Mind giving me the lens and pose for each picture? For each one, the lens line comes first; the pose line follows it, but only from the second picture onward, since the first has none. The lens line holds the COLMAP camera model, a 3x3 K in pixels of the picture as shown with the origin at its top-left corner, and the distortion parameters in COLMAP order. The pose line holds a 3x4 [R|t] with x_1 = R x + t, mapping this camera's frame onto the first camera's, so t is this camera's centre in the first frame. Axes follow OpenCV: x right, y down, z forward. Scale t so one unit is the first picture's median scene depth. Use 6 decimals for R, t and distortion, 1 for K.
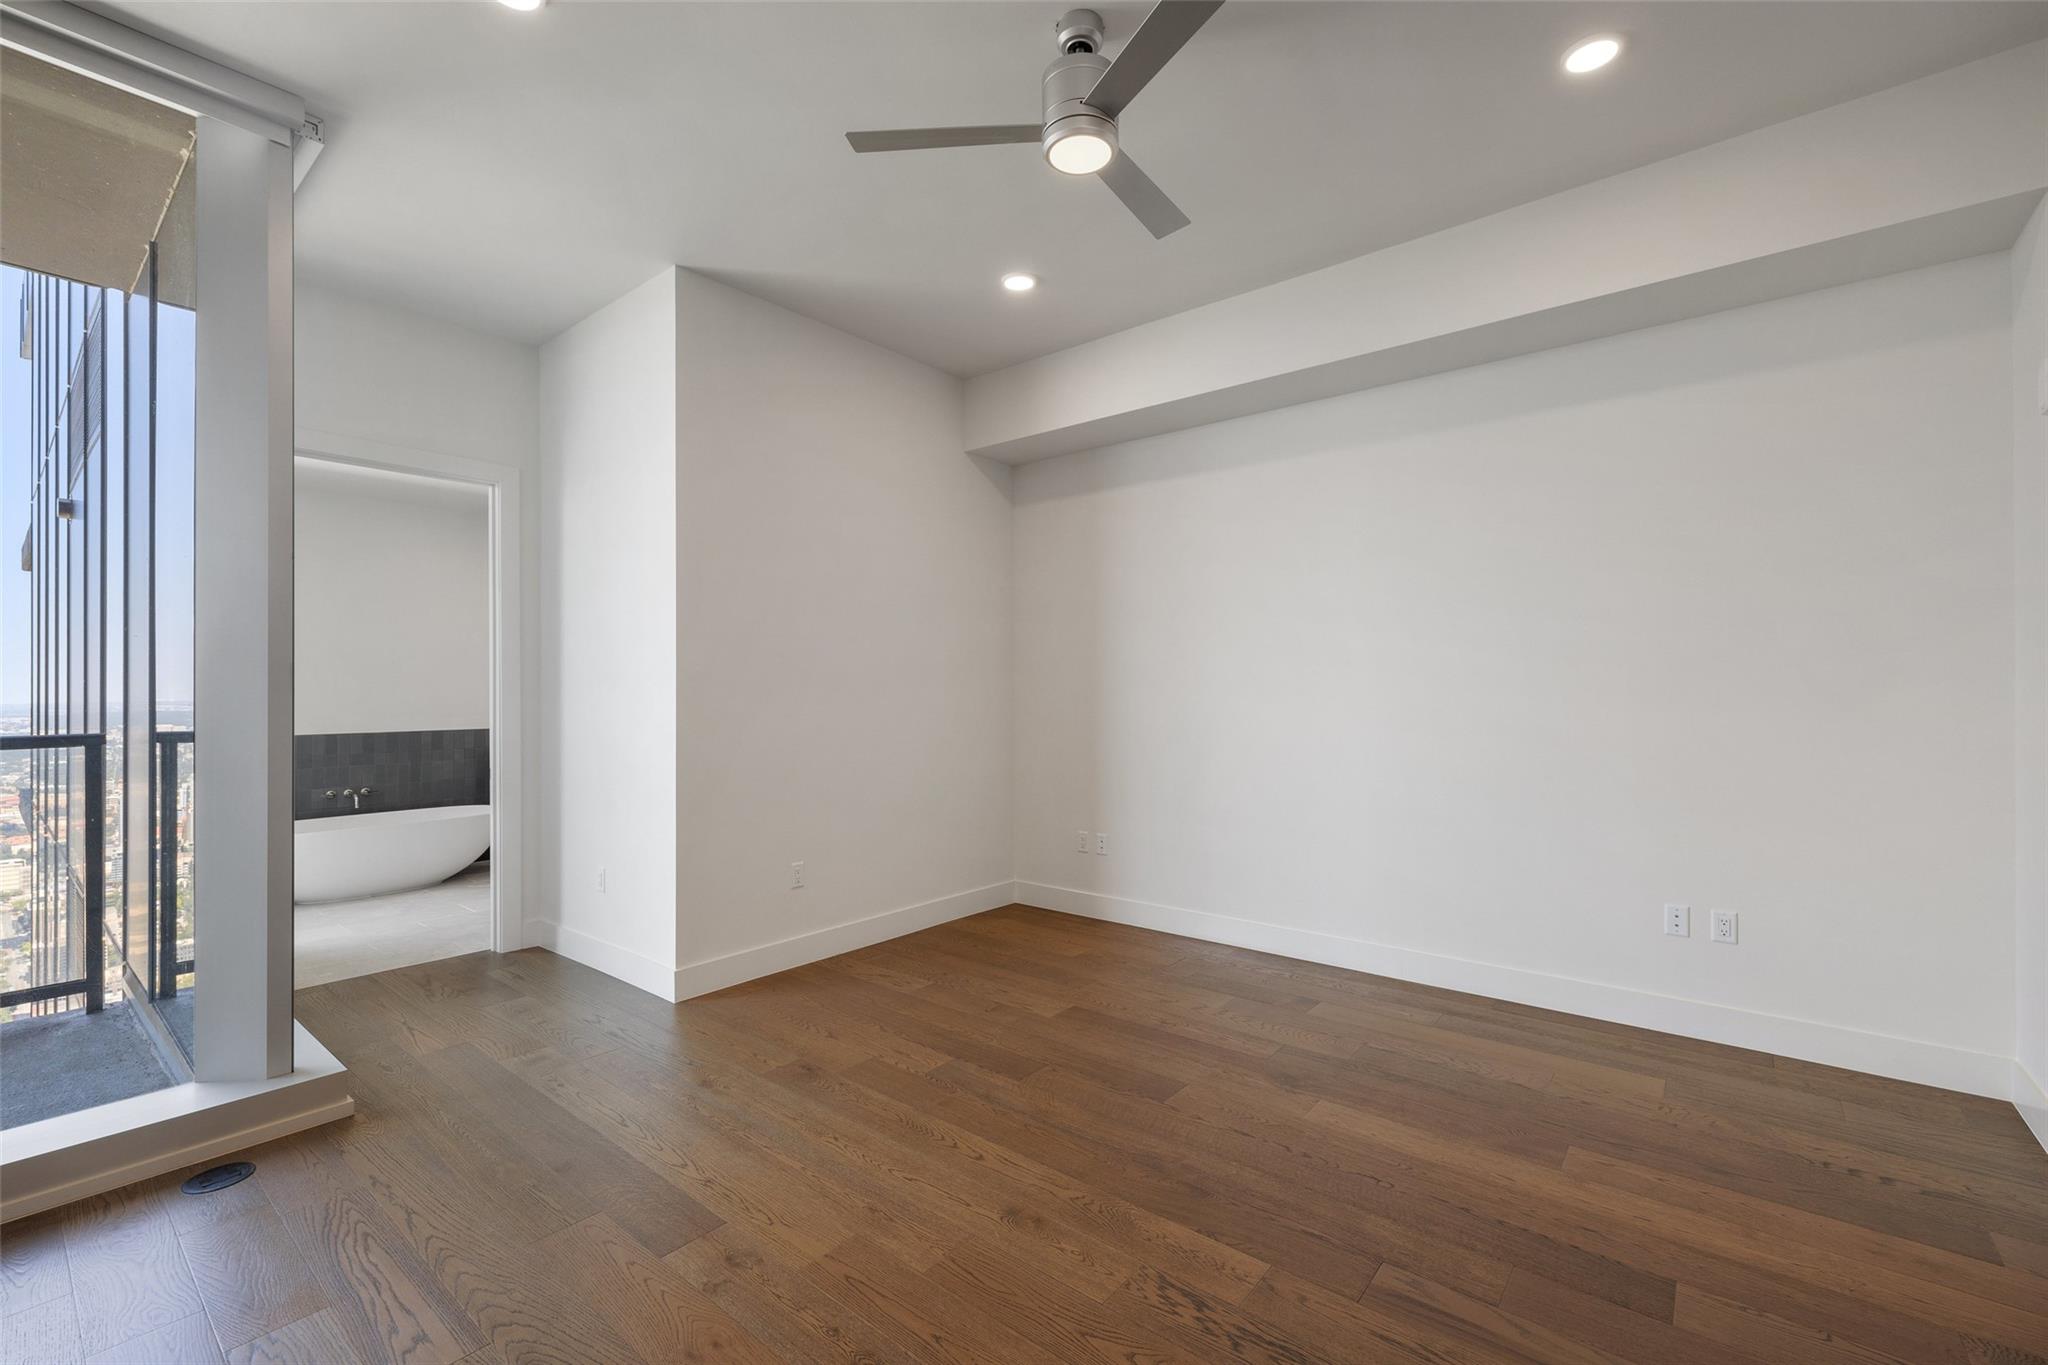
lens RADIAL K [[887.7, 0, 1019.7], [0, 887.7, 680.3], [0, 0, 1]] dist [0.001010, 0.000073]
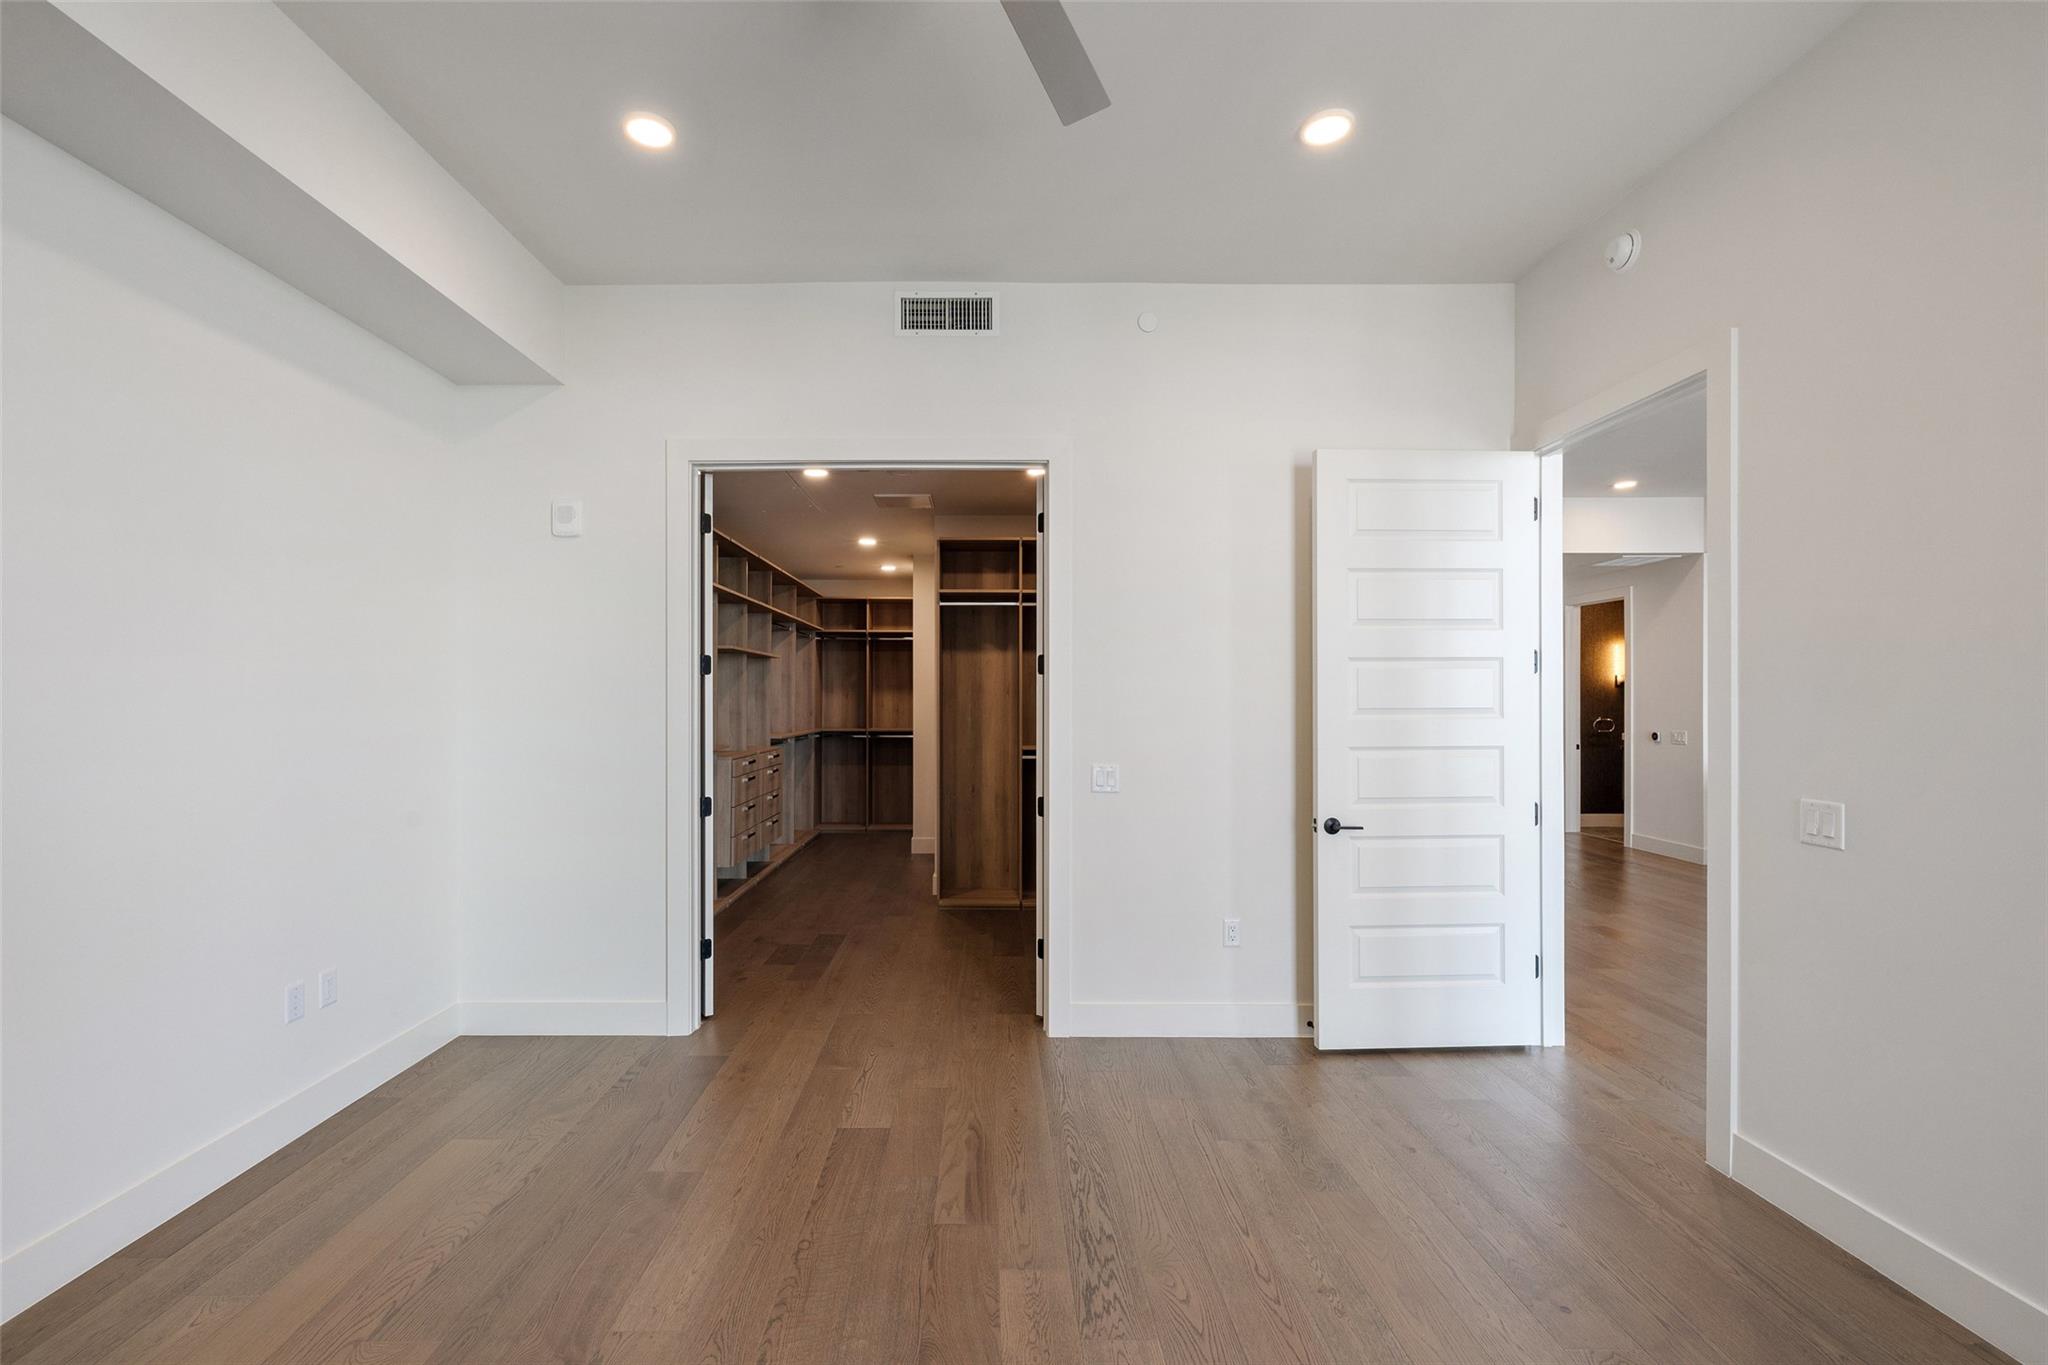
lens RADIAL K [[887.7, 0, 1021.1], [0, 887.7, 683.1], [0, 0, 1]] dist [0.001010, 0.000073]
pose [[-0.658691, 0.015096, 0.752262, -0.529101], [-0.002829, 0.999742, -0.022539, -0.011977], [-0.752408, -0.016974, -0.658478, 1.668589]]
